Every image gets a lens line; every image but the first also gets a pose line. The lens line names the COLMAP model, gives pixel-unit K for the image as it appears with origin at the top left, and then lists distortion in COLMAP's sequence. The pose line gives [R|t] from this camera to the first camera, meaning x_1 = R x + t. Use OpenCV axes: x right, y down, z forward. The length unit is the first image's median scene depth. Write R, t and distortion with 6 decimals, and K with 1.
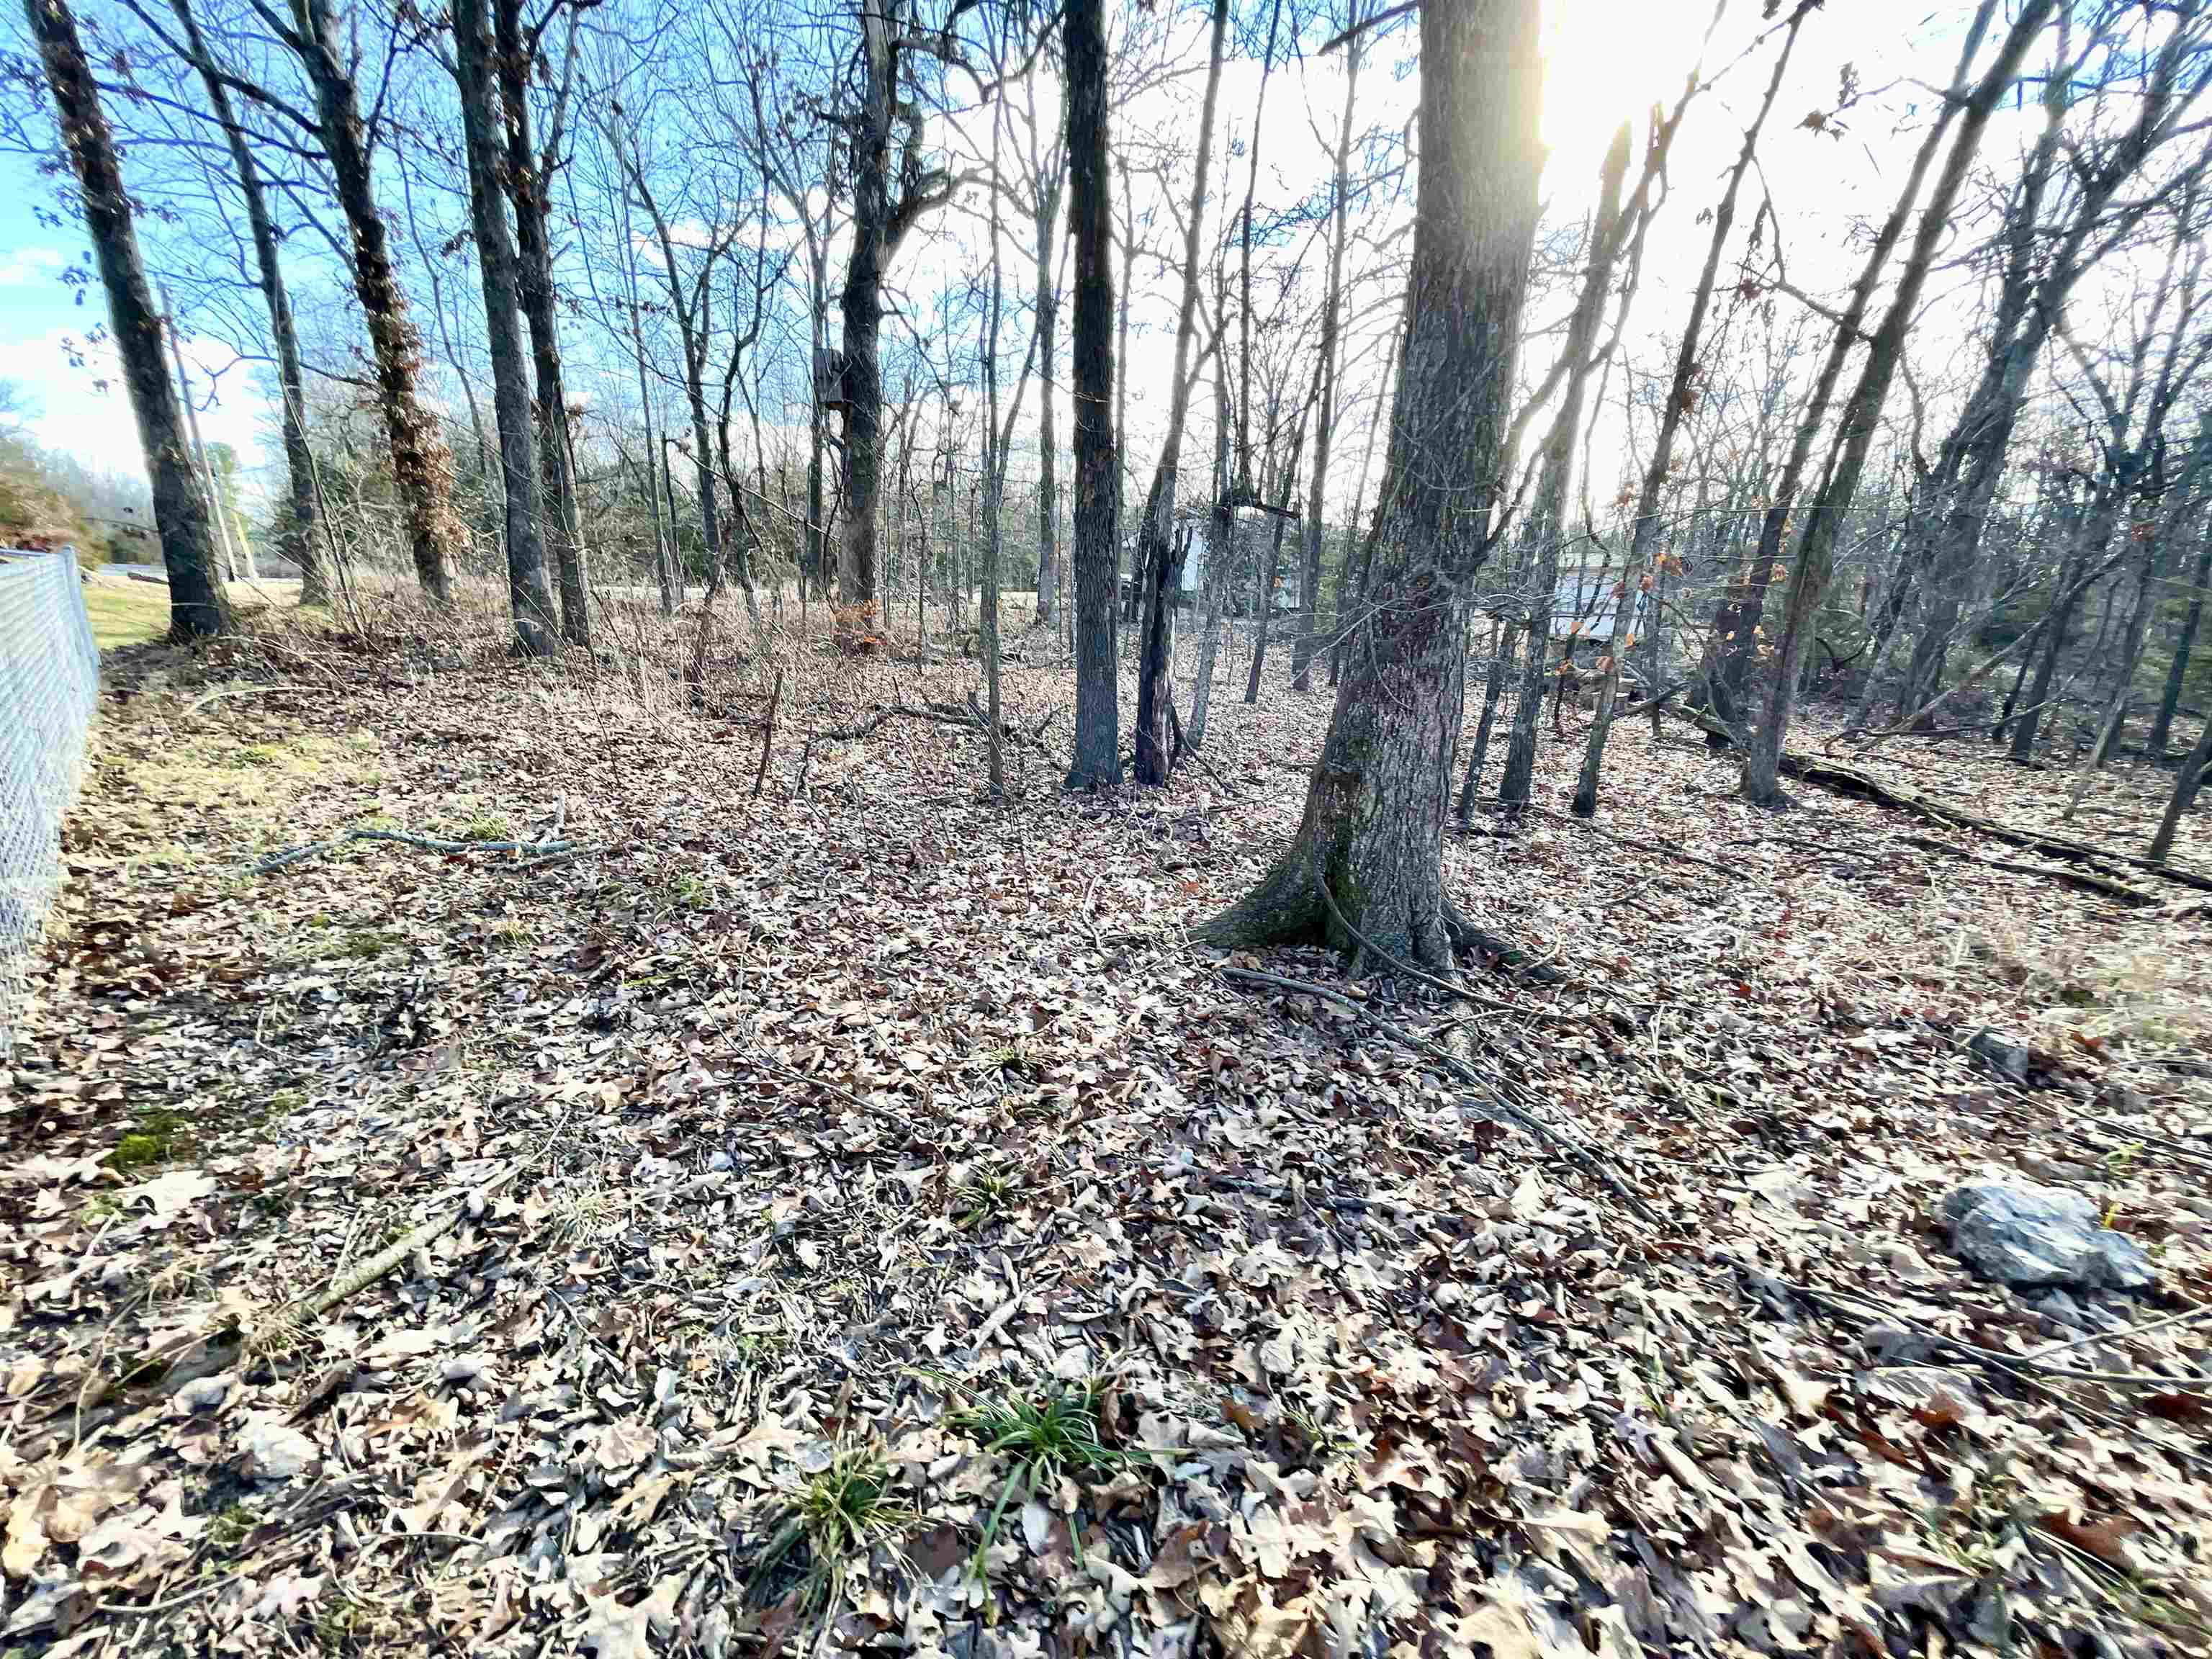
lens RADIAL K [[884.2, 0, 1098.0], [0, 884.2, 842.8], [0, 0, 1]] dist [0.001113, 0.000589]
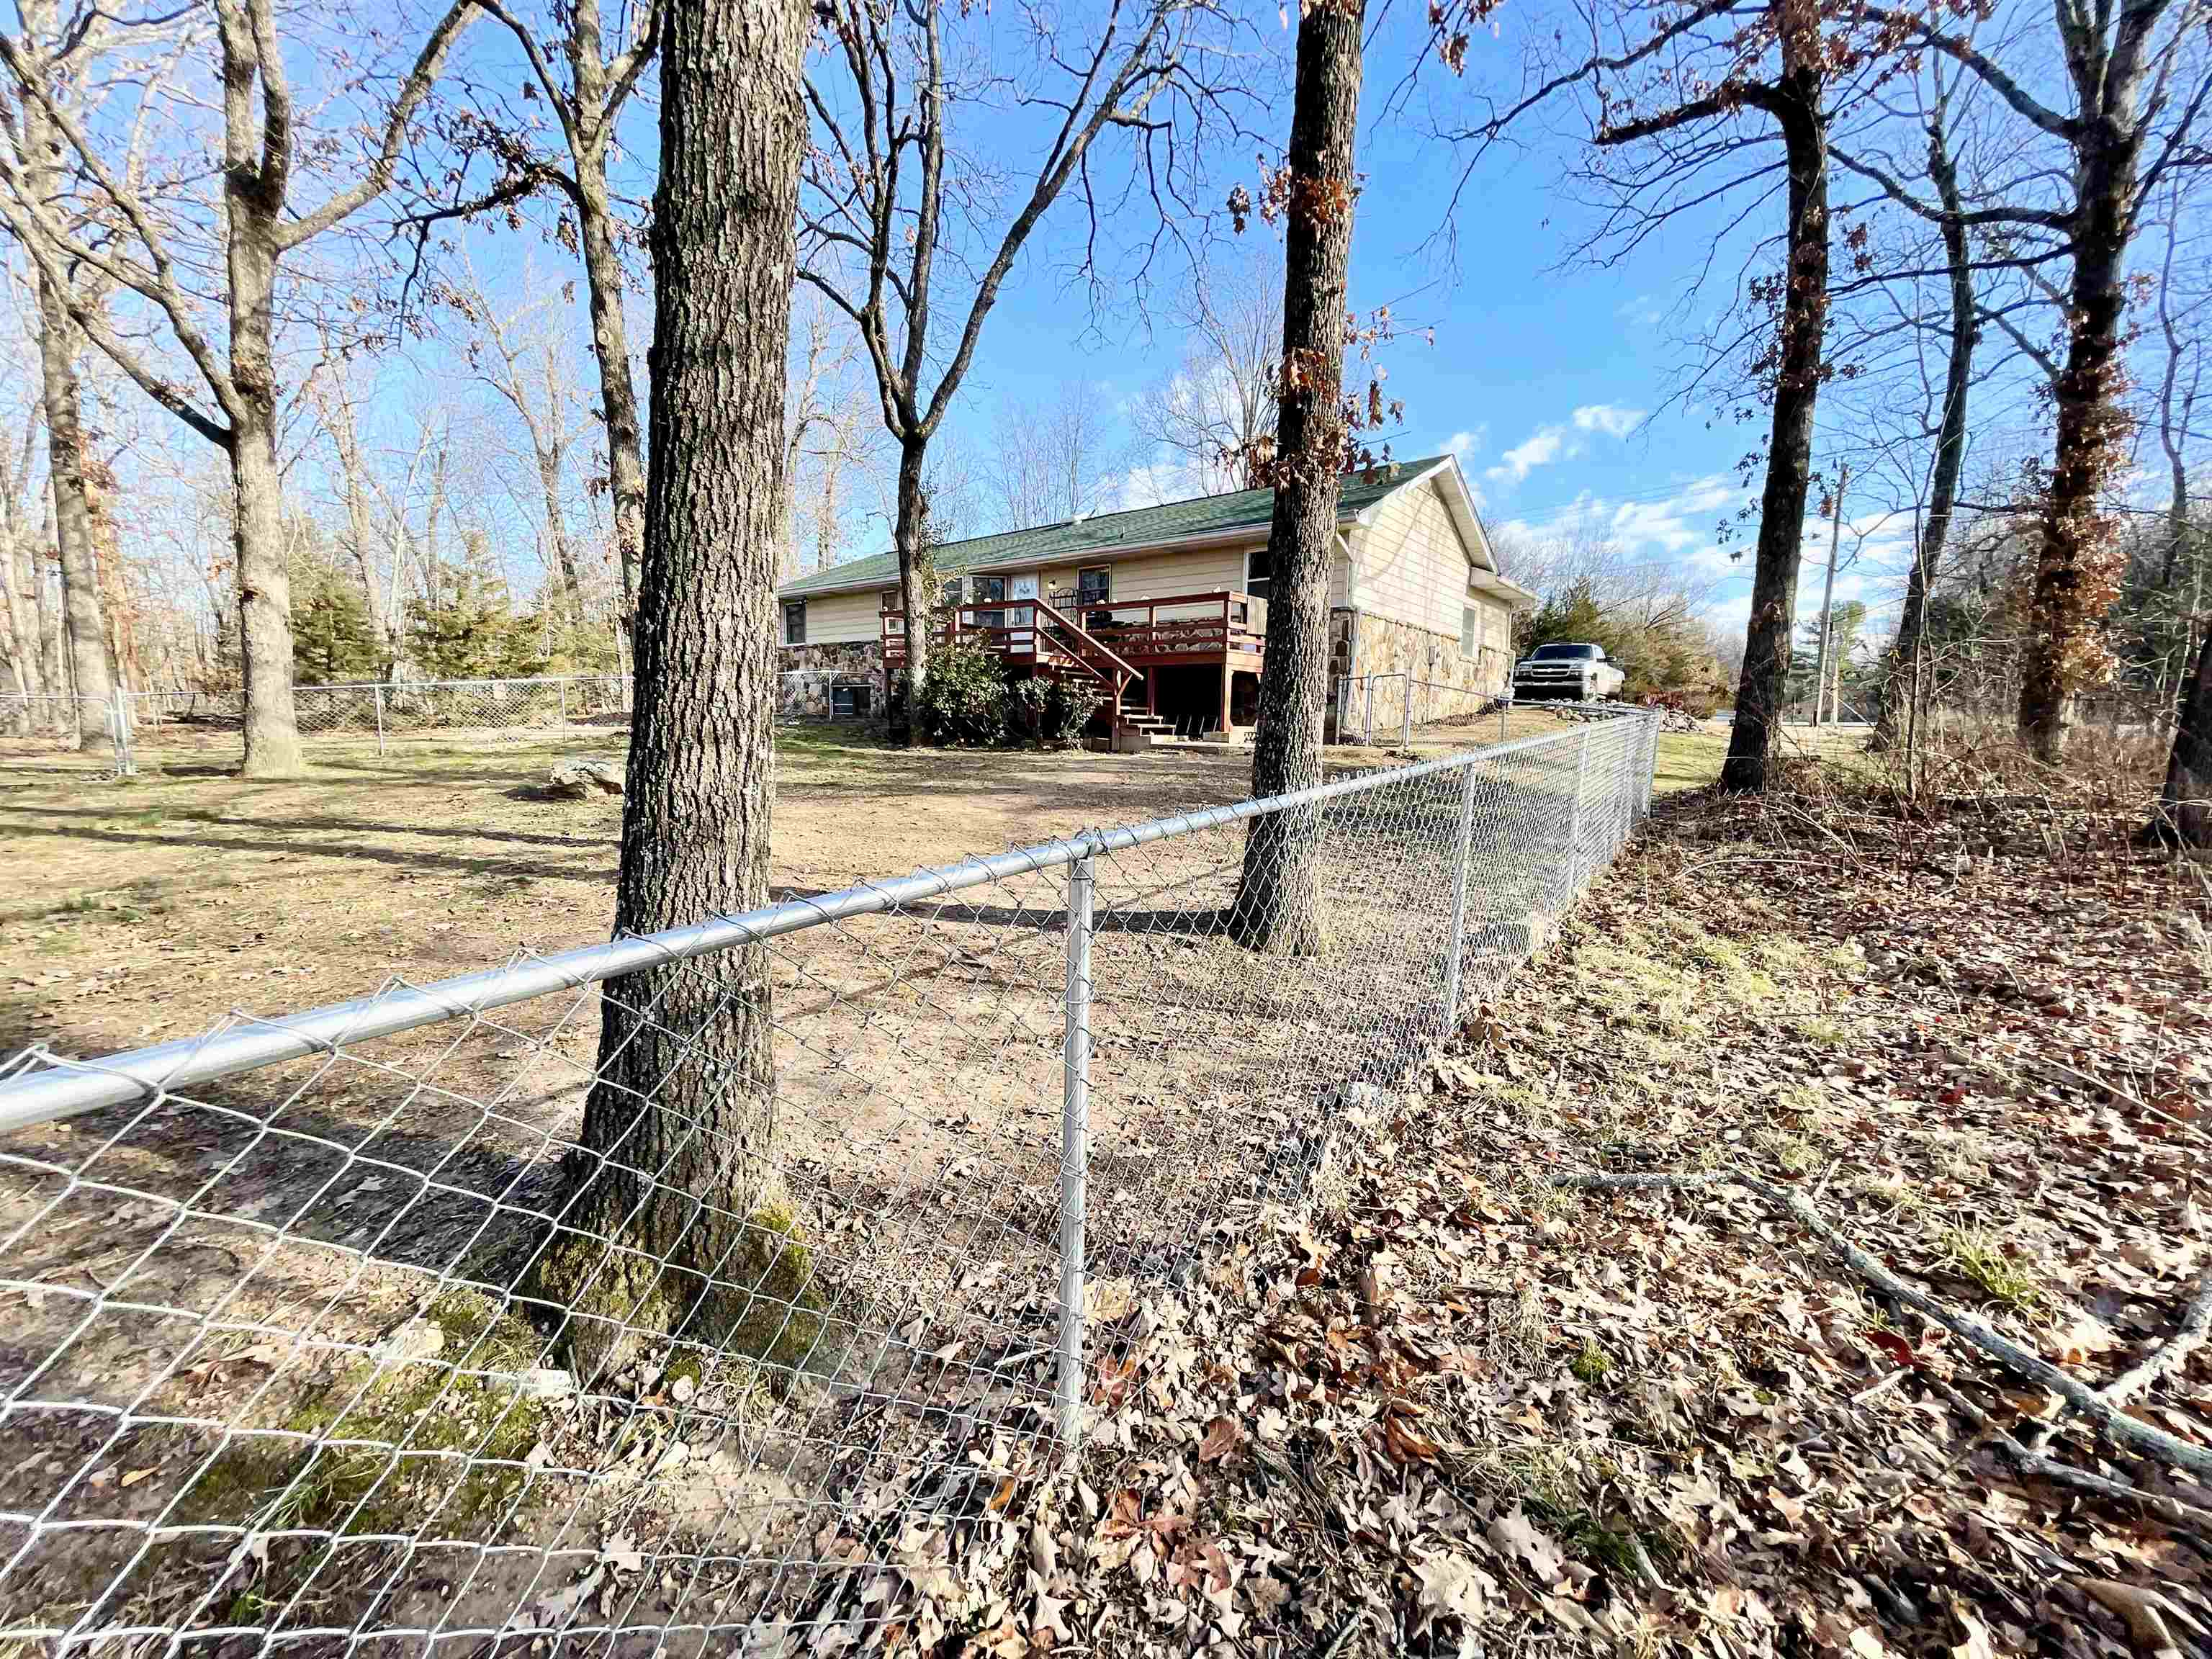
lens RADIAL K [[884.2, 0, 1098.0], [0, 884.2, 842.8], [0, 0, 1]] dist [0.001113, 0.000589]
pose [[0.136843, 0.123665, -0.982843, -0.120303], [-0.273742, 0.958262, 0.082458, -0.053929], [0.952018, 0.257762, 0.164984, 0.154120]]
